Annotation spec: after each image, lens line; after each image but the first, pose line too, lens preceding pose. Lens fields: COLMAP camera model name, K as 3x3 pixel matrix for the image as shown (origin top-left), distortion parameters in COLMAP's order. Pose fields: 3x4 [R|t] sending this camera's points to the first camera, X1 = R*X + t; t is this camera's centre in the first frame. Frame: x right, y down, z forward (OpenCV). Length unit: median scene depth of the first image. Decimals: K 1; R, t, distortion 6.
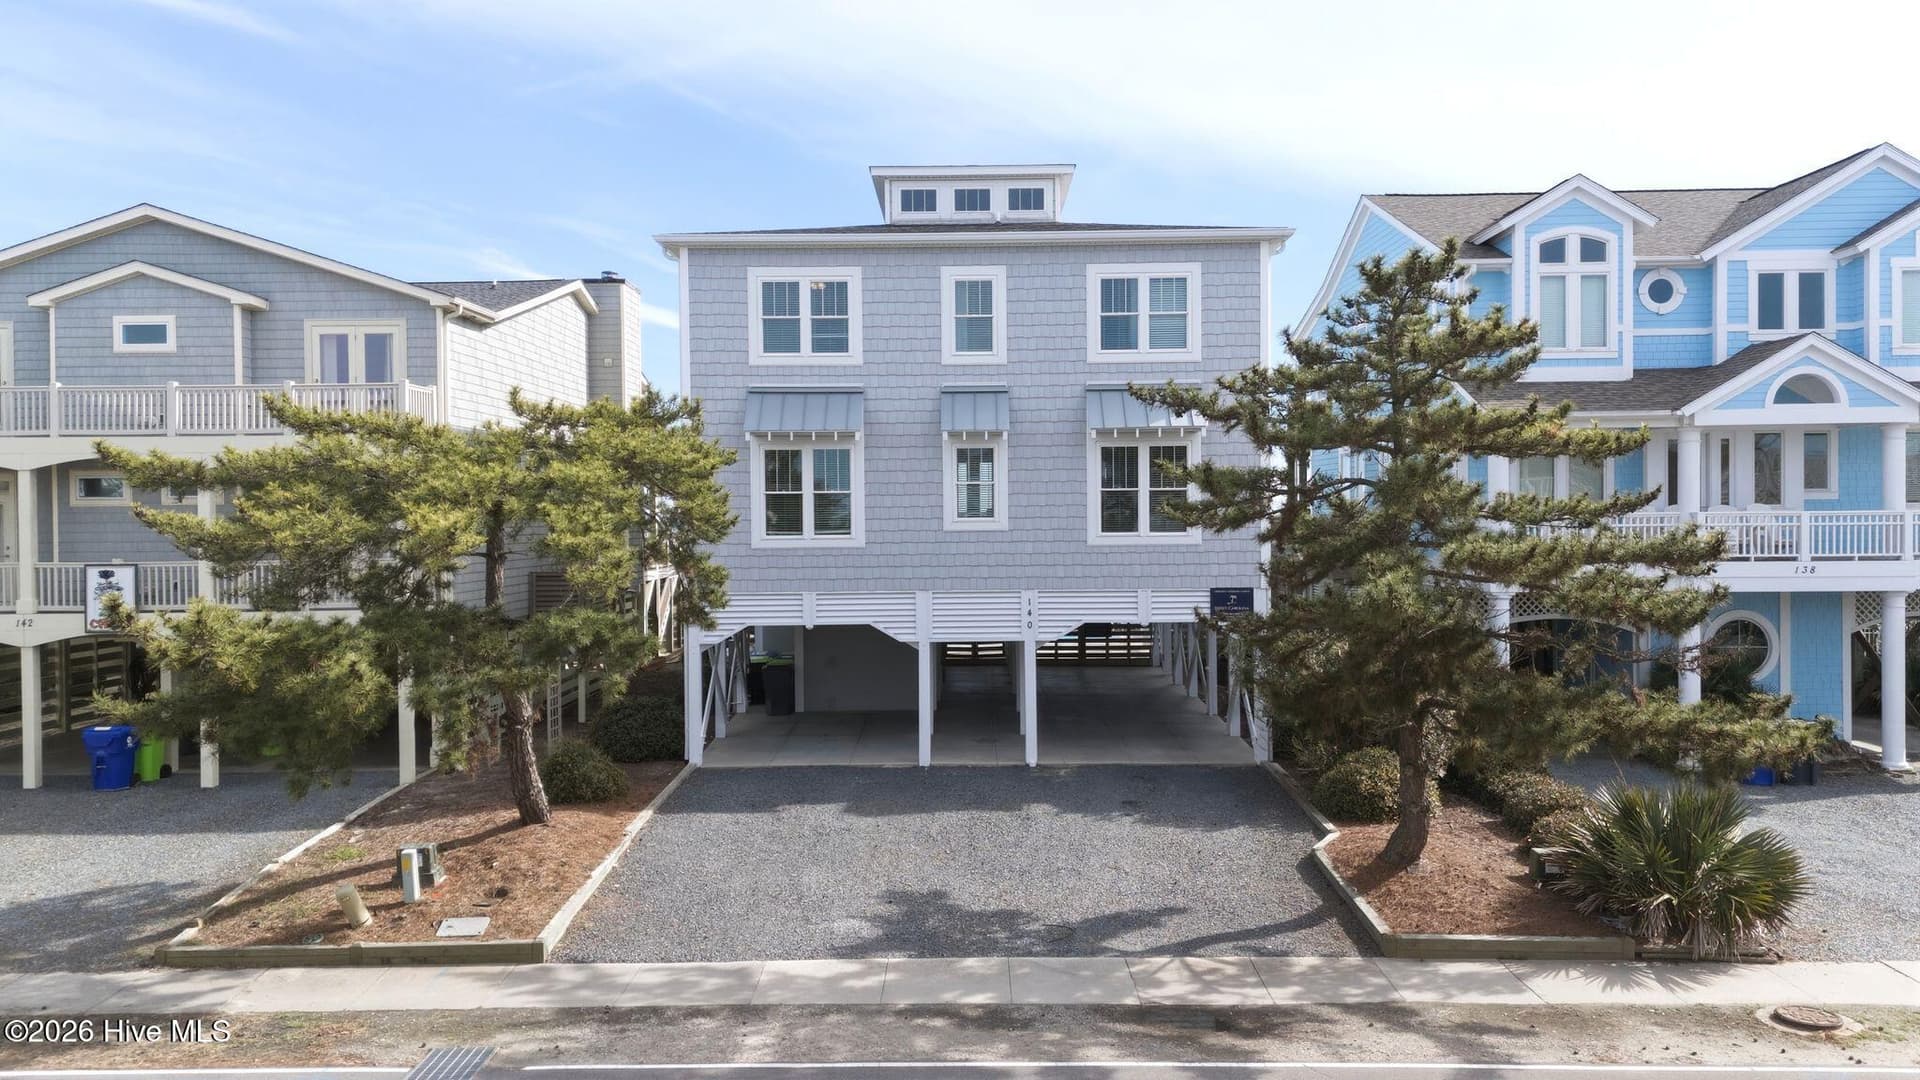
lens RADIAL K [[1418.1, 0, 960.4], [0, 1418.1, 543.6], [0, 0, 1]] dist [0.040789, -0.015111]
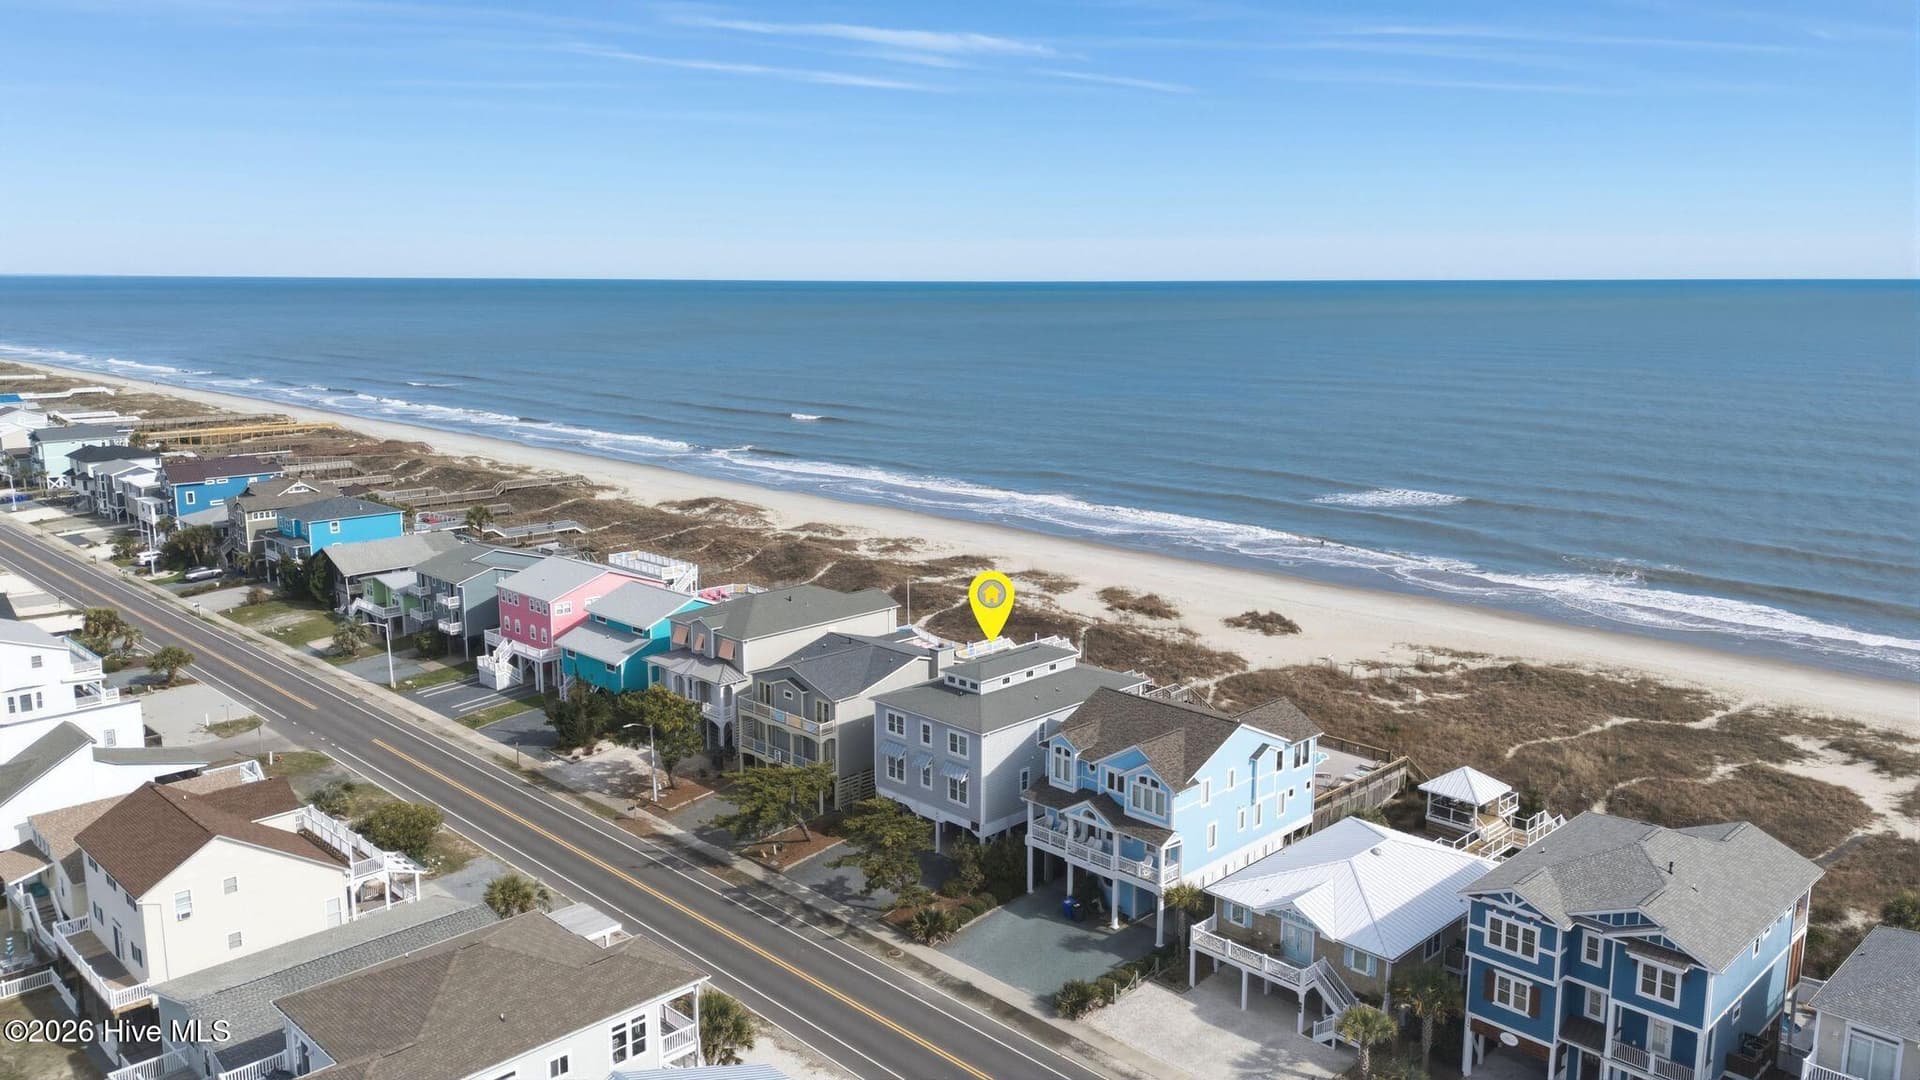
lens RADIAL K [[1418.1, 0, 954.6], [0, 1418.1, 547.3], [0, 0, 1]] dist [0.040789, -0.015111]
pose [[0.713171, 0.144353, -0.685966, 2.564765], [-0.020910, 0.982512, 0.185019, -1.340627], [0.700678, -0.117607, 0.703718, -1.529436]]
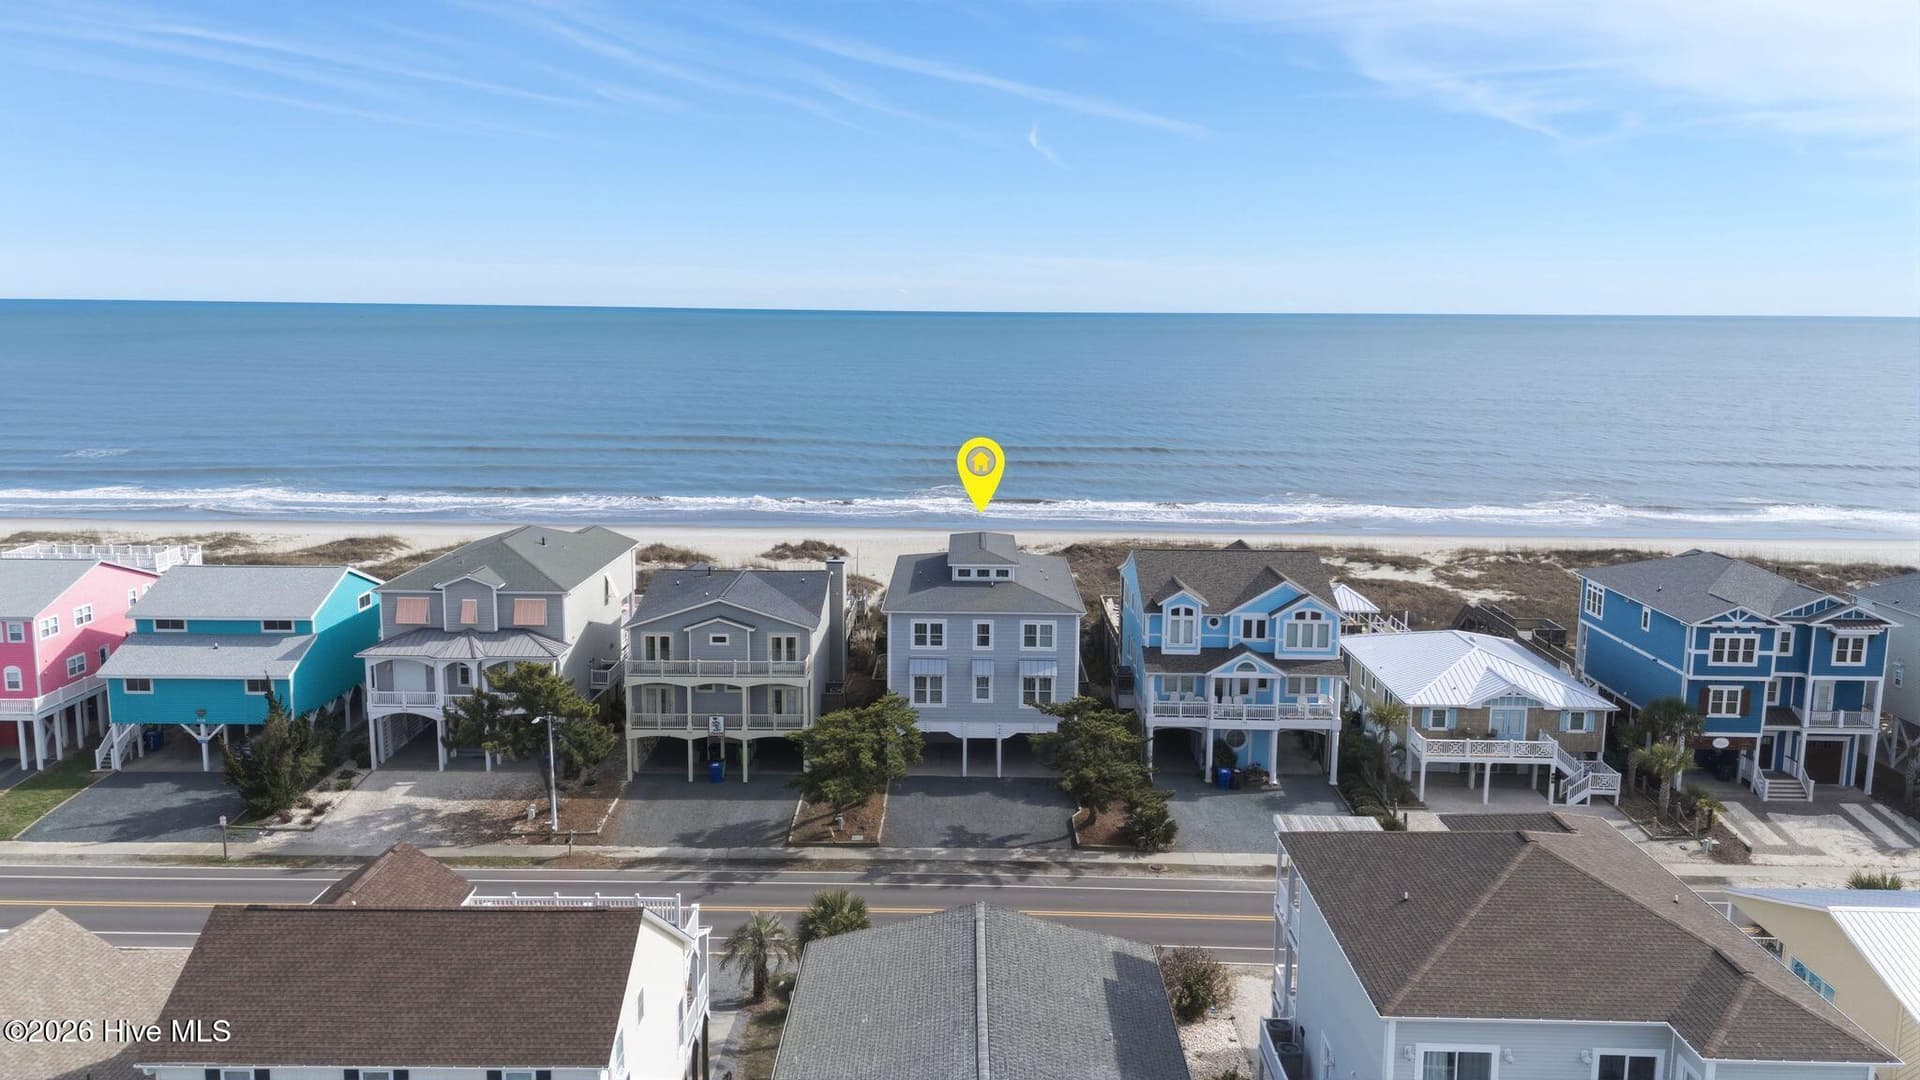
lens RADIAL K [[1418.1, 0, 973.5], [0, 1418.1, 534.1], [0, 0, 1]] dist [0.040789, -0.015111]
pose [[0.999715, 0.021168, 0.011041, -0.050283], [-0.022511, 0.989812, 0.140589, -0.808349], [-0.007952, -0.140797, 0.990007, -2.010219]]
